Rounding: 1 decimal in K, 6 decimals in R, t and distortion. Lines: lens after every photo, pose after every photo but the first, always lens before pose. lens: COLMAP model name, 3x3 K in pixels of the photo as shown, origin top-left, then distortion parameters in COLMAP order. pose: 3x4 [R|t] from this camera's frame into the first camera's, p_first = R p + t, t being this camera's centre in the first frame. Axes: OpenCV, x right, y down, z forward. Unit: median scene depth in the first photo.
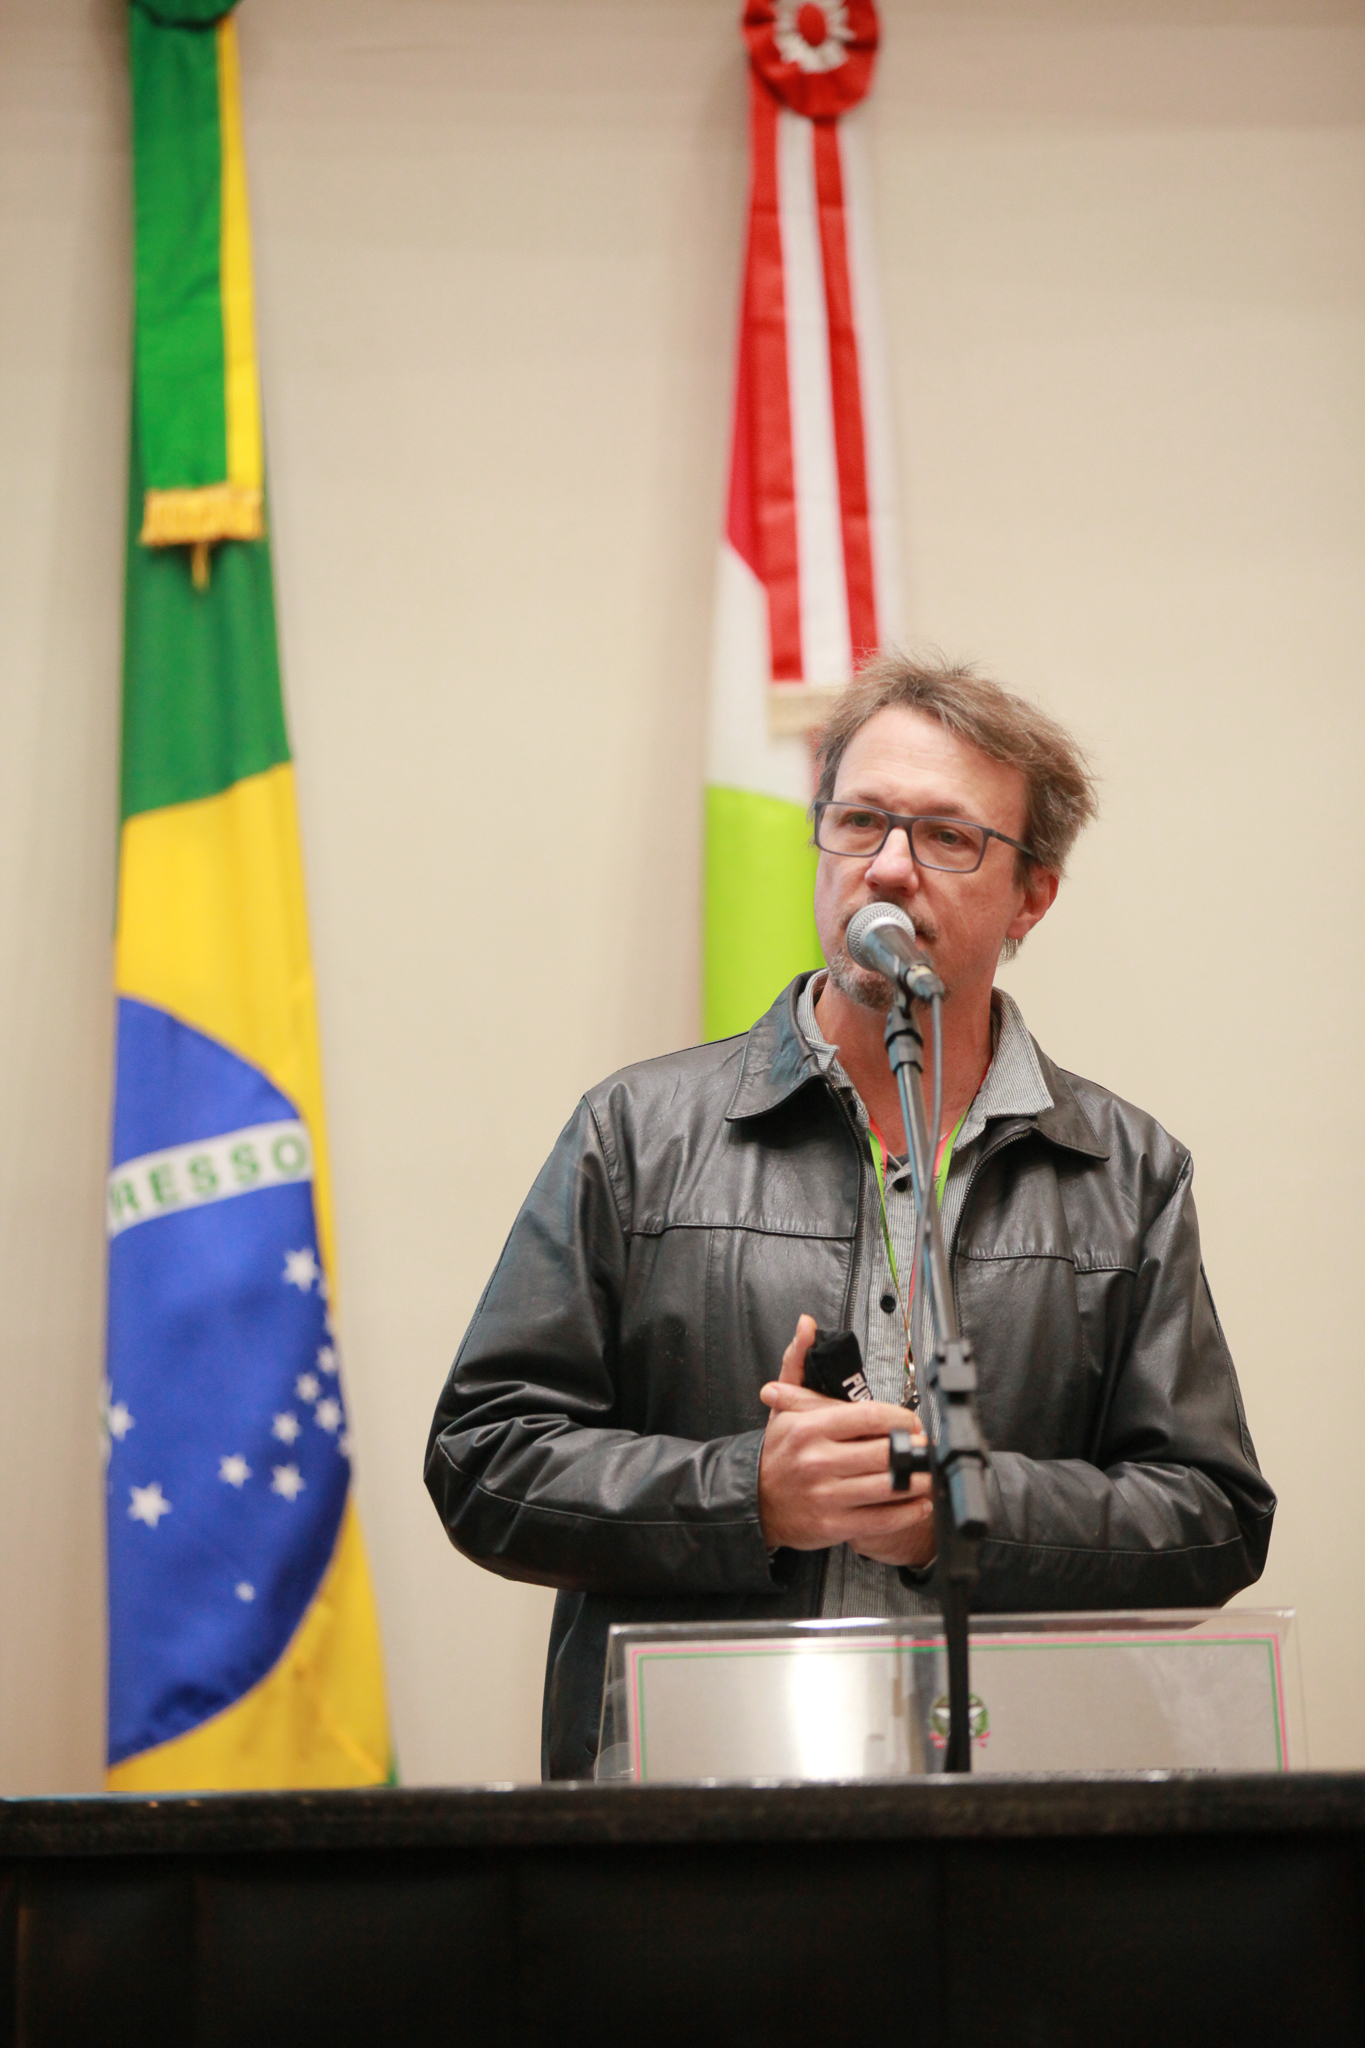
lens RADIAL K [[8563.7, 0, 686.2], [0, 8563.7, 1034.8], [0, 0, 1]] dist [0.503421, 0.000000]
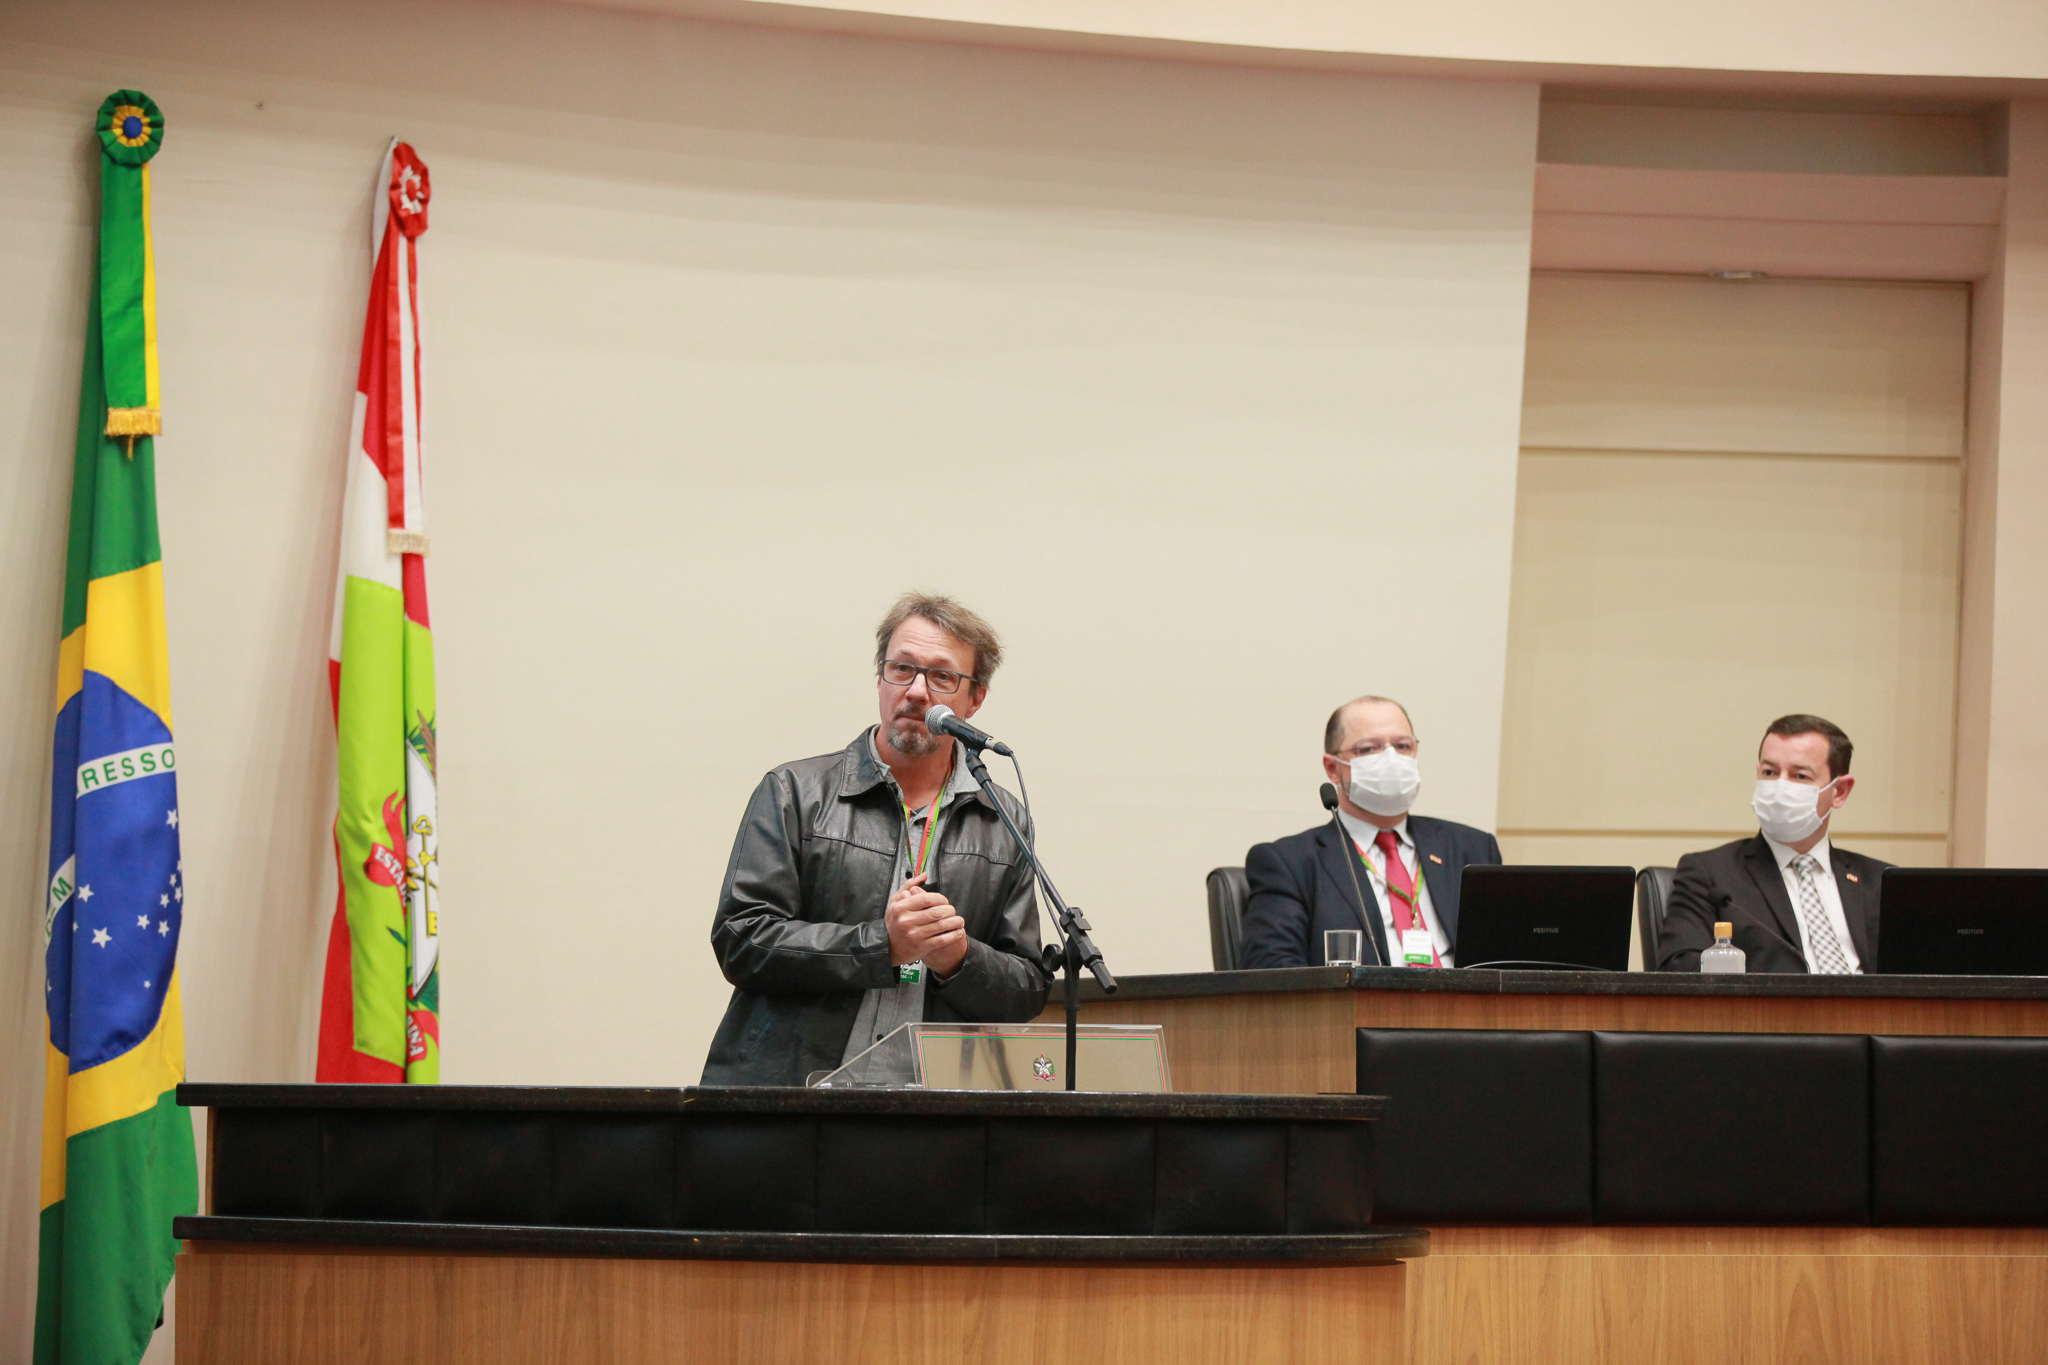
lens RADIAL K [[7082.4, 0, 1022.5], [0, 7082.4, 674.0], [0, 0, 1]] dist [0.187426, 0.000000]
pose [[0.875674, 0.058464, 0.479351, -0.645372], [-0.069096, 0.997600, 0.004553, -0.025549], [-0.477934, -0.037108, 0.877611, -0.491508]]
